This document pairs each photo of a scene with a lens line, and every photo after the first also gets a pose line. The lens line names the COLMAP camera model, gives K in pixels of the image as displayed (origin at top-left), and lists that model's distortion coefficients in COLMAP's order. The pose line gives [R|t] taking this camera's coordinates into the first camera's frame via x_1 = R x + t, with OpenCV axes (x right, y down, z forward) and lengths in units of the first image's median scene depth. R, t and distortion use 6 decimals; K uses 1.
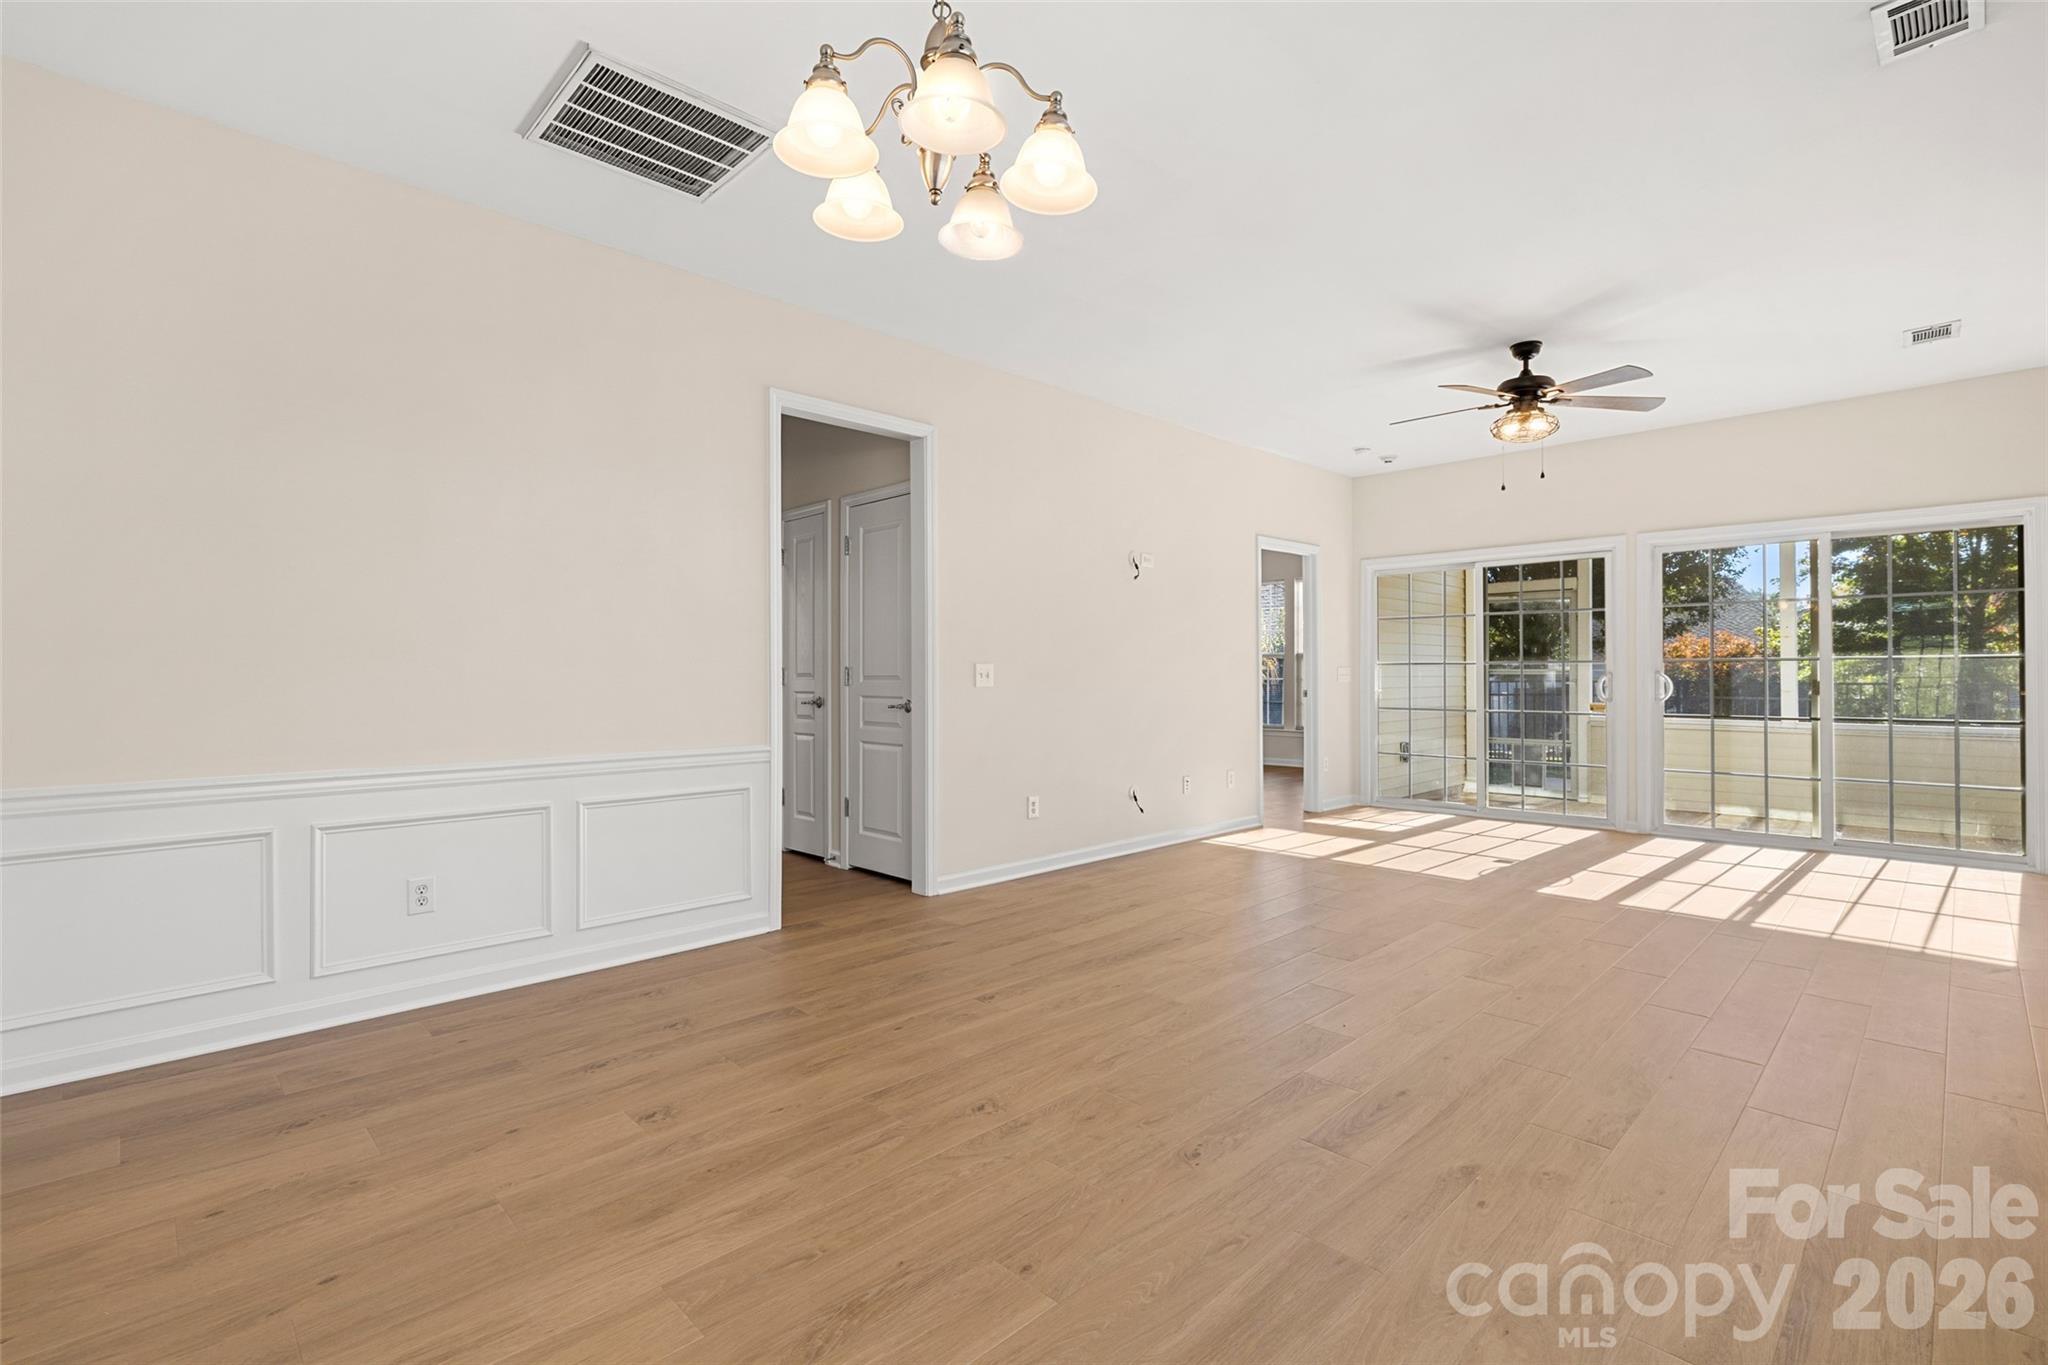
lens RADIAL K [[916.0, 0, 1024.9], [0, 916.0, 668.8], [0, 0, 1]] dist [-0.005350, -0.000593]
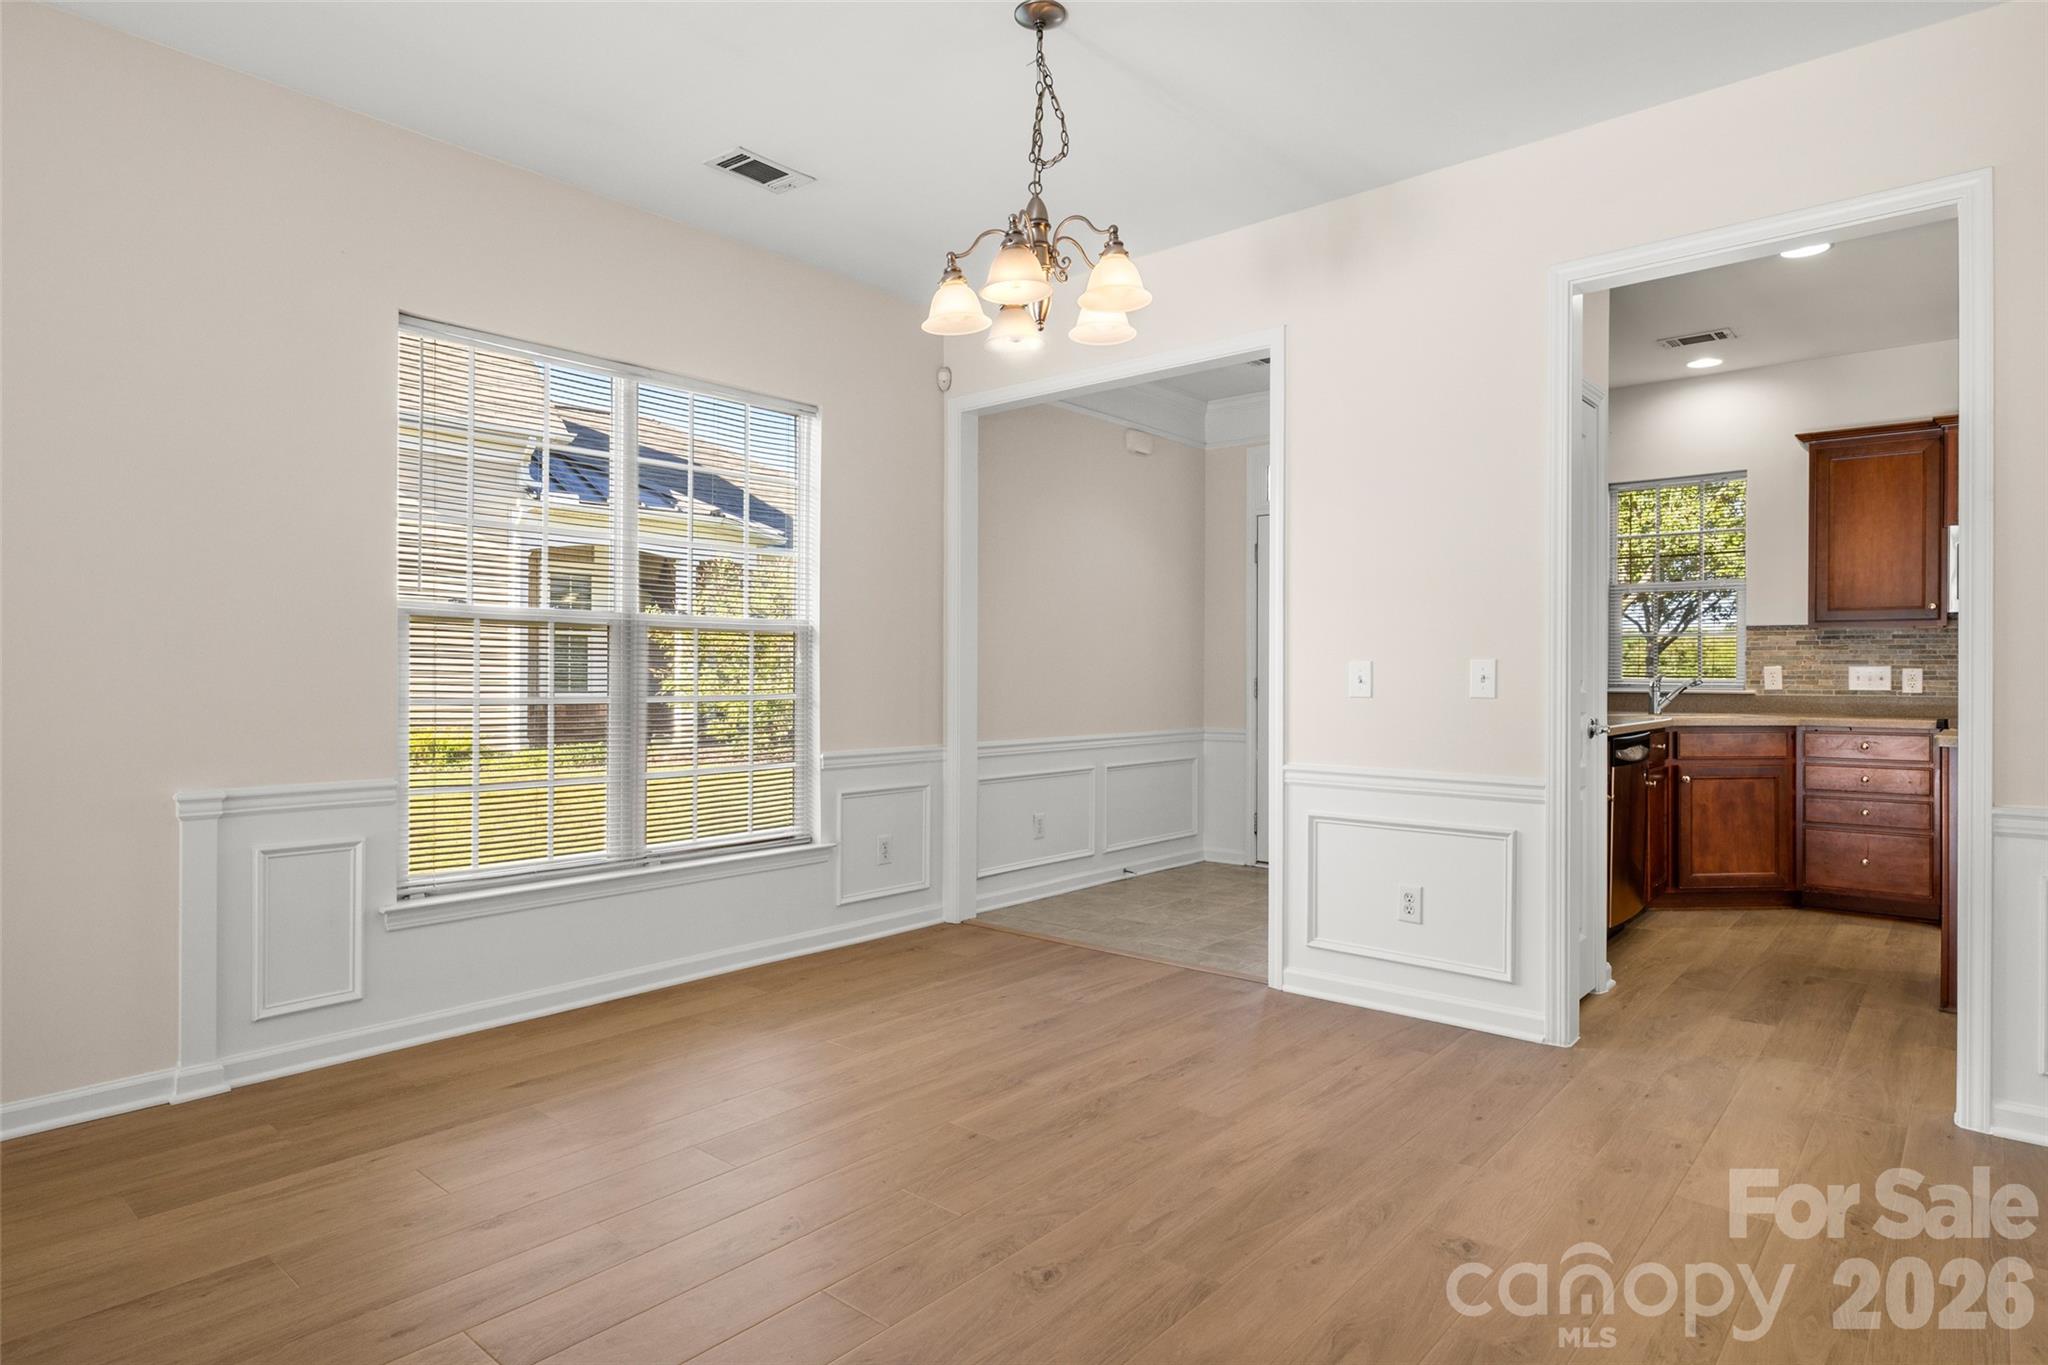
lens RADIAL K [[1121.0, 0, 1023.7], [0, 1121.0, 673.7], [0, 0, 1]] dist [0.002065, 0.001473]
pose [[-0.996314, -0.003753, -0.085696, 0.025264], [-0.003324, 0.999981, -0.005147, 0.003693], [0.085714, -0.004843, -0.996308, 0.965327]]
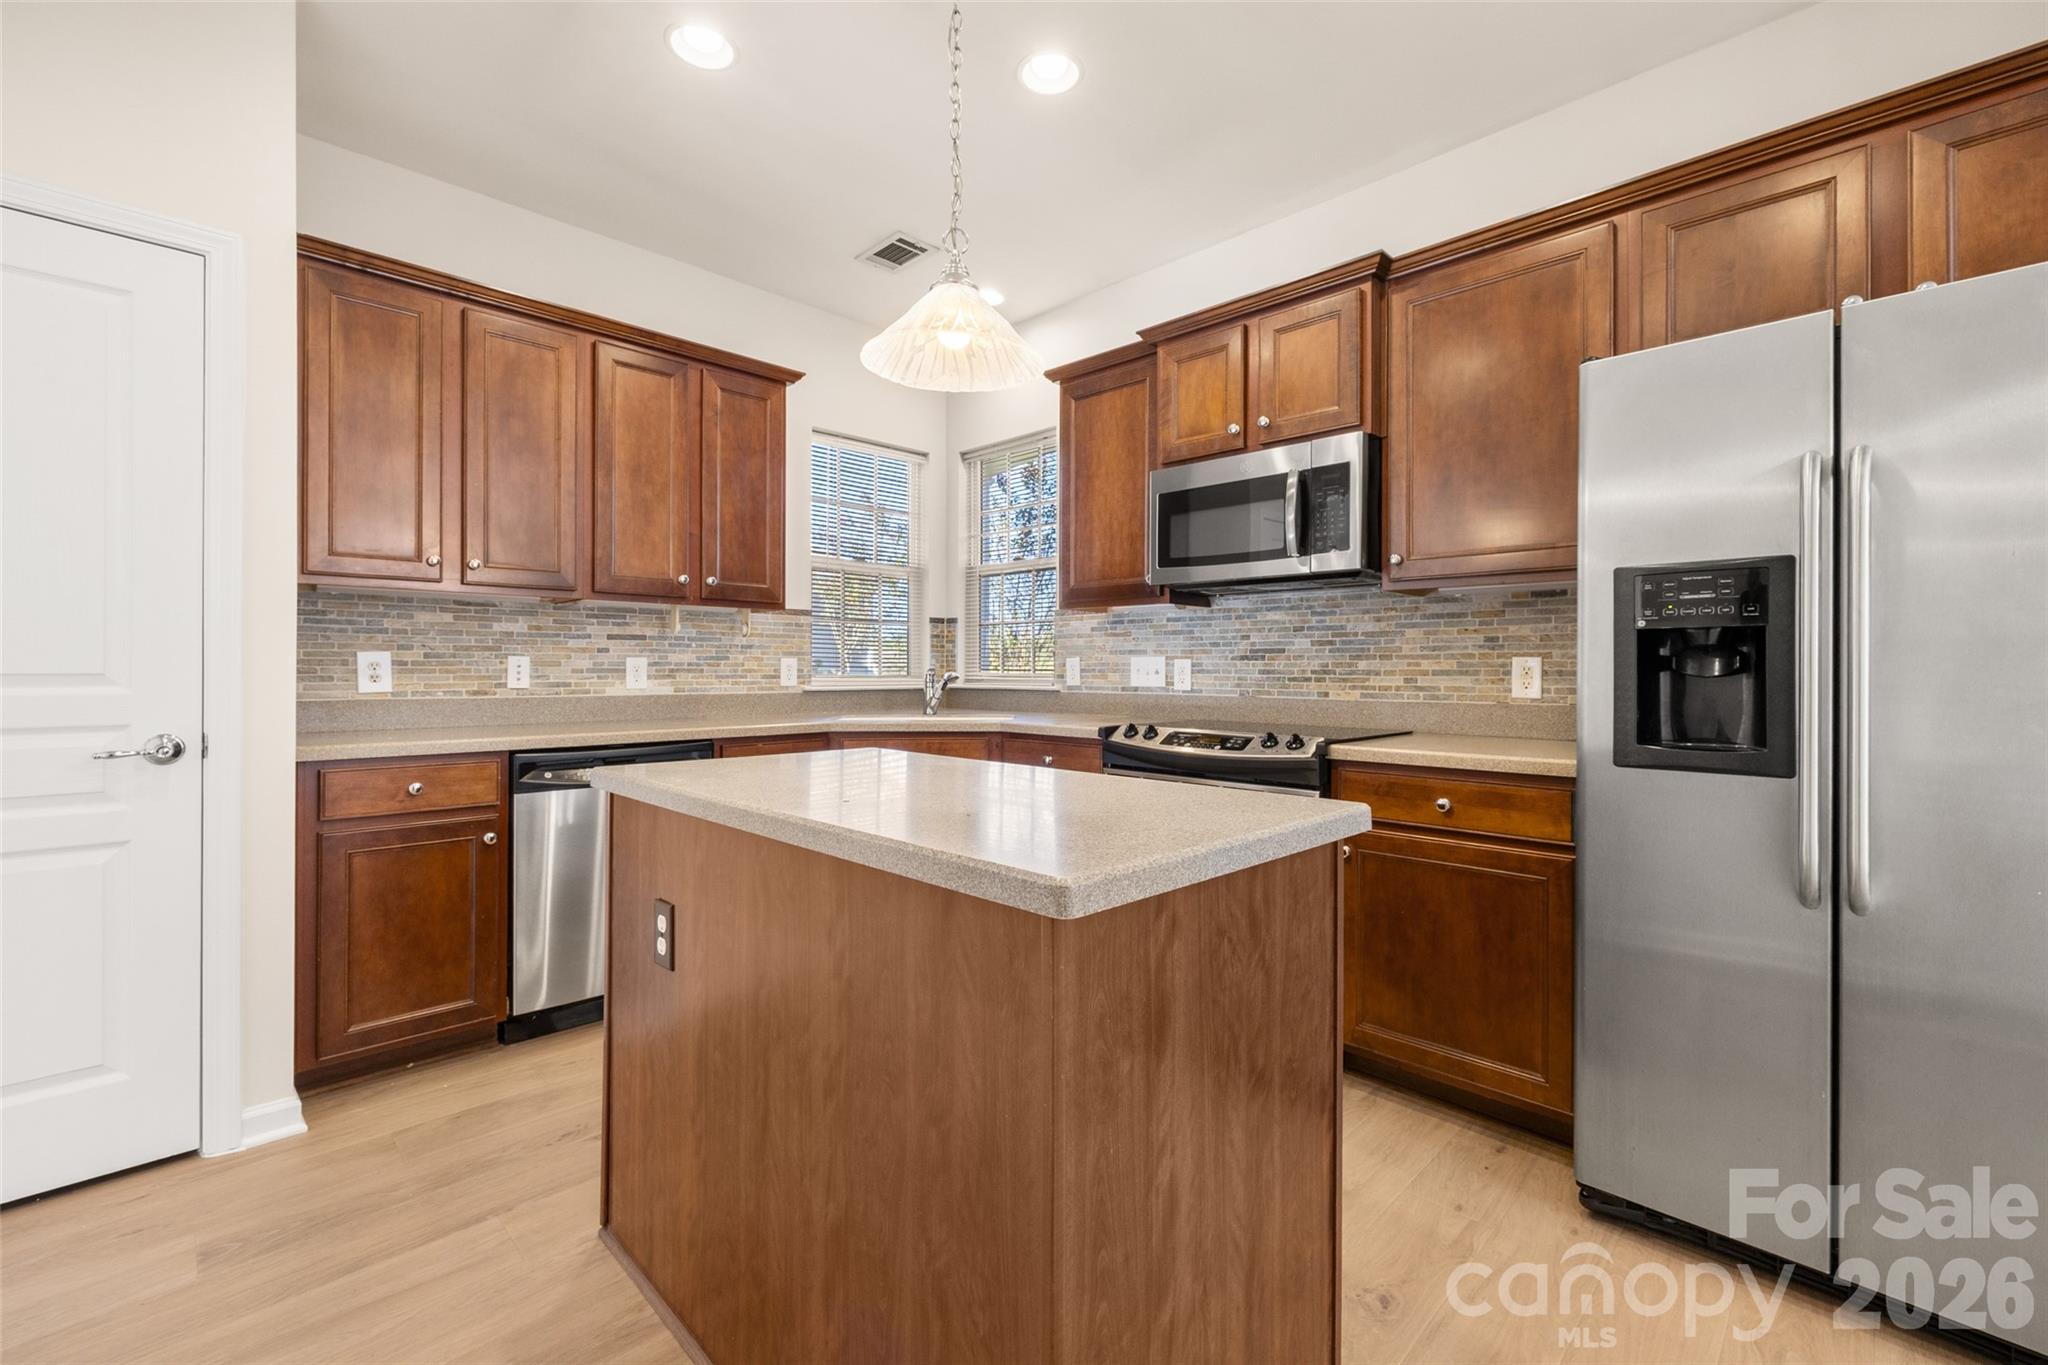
lens RADIAL K [[875.8, 0, 1033.9], [0, 875.8, 668.2], [0, 0, 1]] dist [0.001057, -0.000834]
pose [[-0.999680, -0.003032, -0.025115, -0.886567], [-0.002875, 0.999976, -0.006306, 0.001201], [0.025134, -0.006232, -0.999665, 0.591356]]
